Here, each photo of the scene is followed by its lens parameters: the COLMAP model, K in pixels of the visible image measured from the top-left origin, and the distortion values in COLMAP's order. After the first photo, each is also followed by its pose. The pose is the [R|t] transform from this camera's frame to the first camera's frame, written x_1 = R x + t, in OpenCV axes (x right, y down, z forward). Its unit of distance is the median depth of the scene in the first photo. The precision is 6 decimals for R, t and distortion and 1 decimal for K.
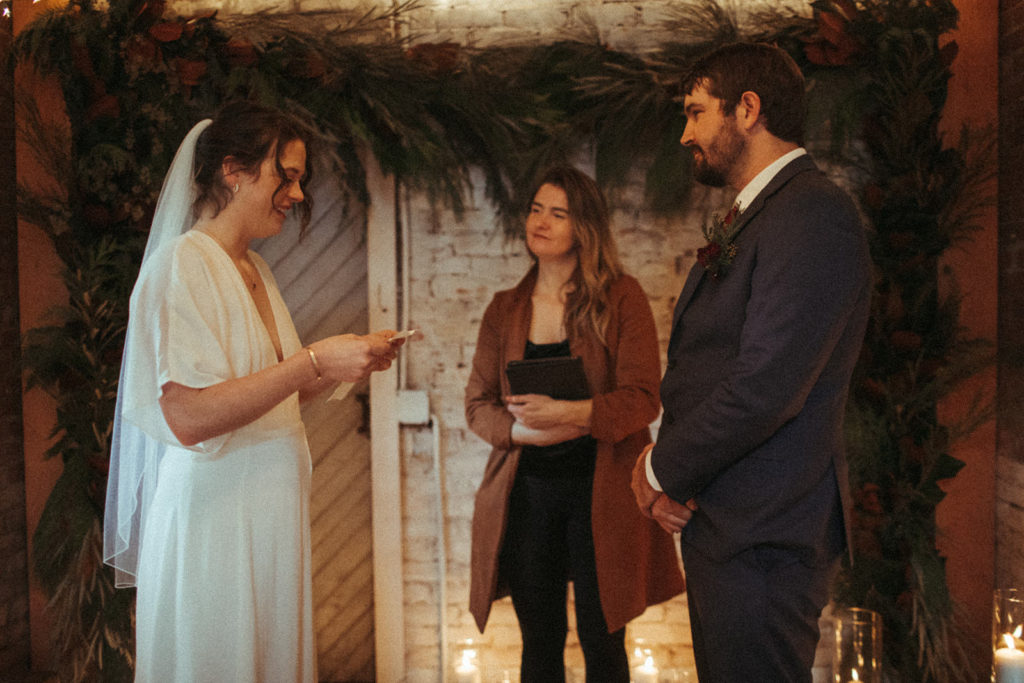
lens RADIAL K [[1006.6, 0, 501.8], [0, 1006.6, 337.3], [0, 0, 1]] dist [-0.100681, 0.113165]
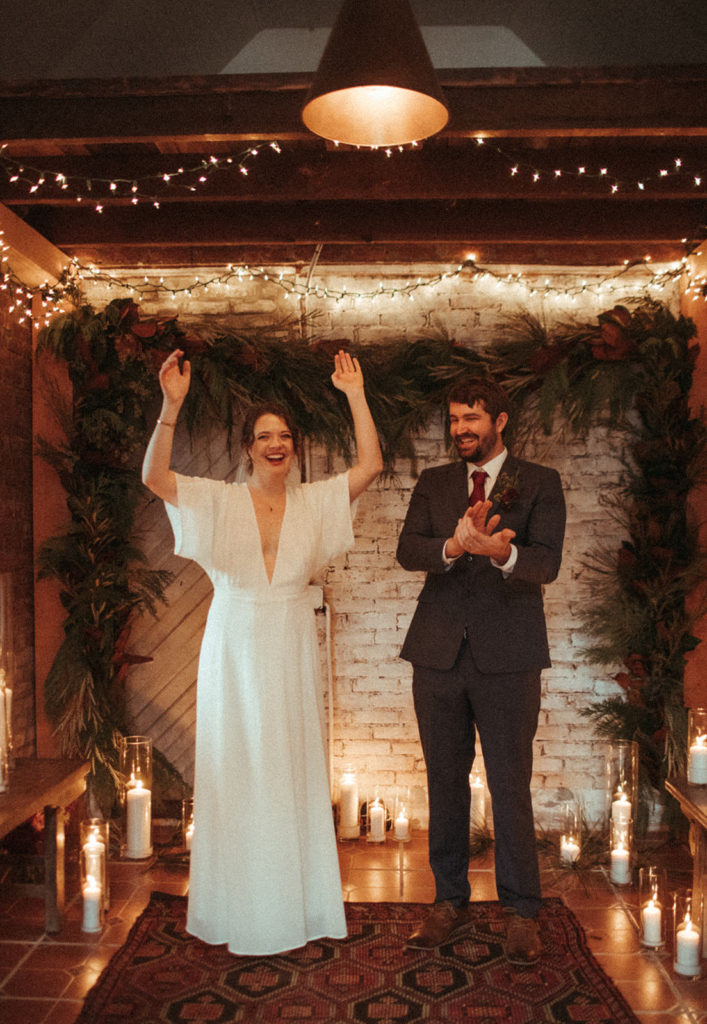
lens RADIAL K [[1133.6, 0, 320.3], [0, 1133.6, 550.0], [0, 0, 1]] dist [-0.079832, 0.013814]
pose [[0.999518, 0.013251, -0.028057, -0.034153], [-0.013527, 0.999862, -0.009675, 0.019410], [0.027925, 0.010050, 0.999559, -0.590273]]
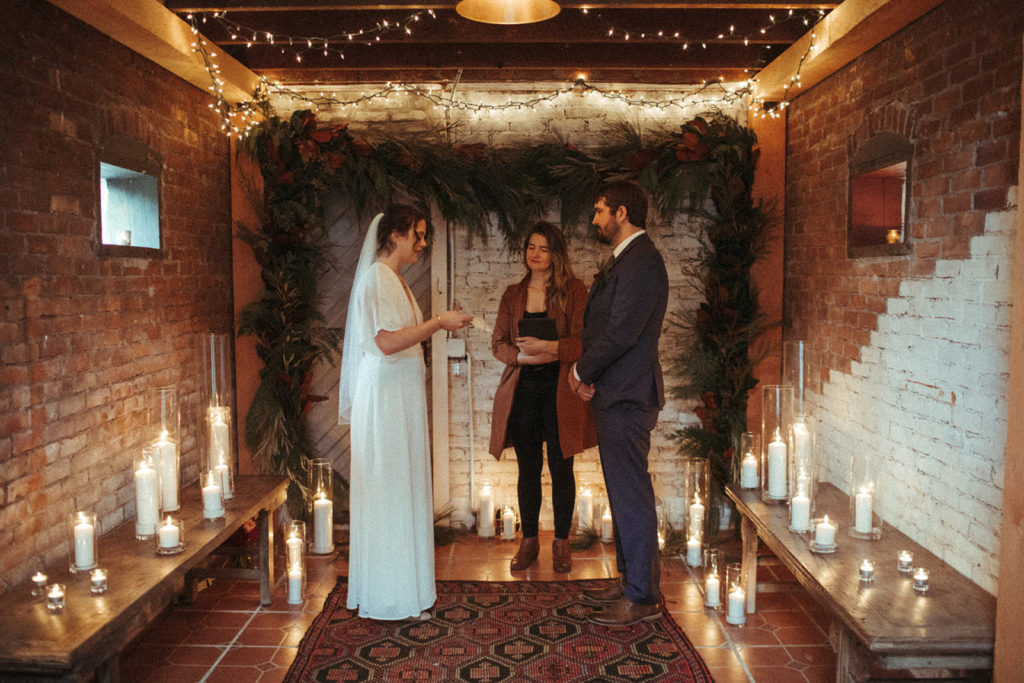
lens RADIAL K [[1100.2, 0, 492.2], [0, 1100.2, 345.9], [0, 0, 1]] dist [-0.082935, 0.007937]
pose [[0.999878, 0.008184, 0.013305, -0.052042], [-0.008701, 0.999193, 0.039222, -0.011076], [-0.012974, -0.039333, 0.999142, -0.952943]]
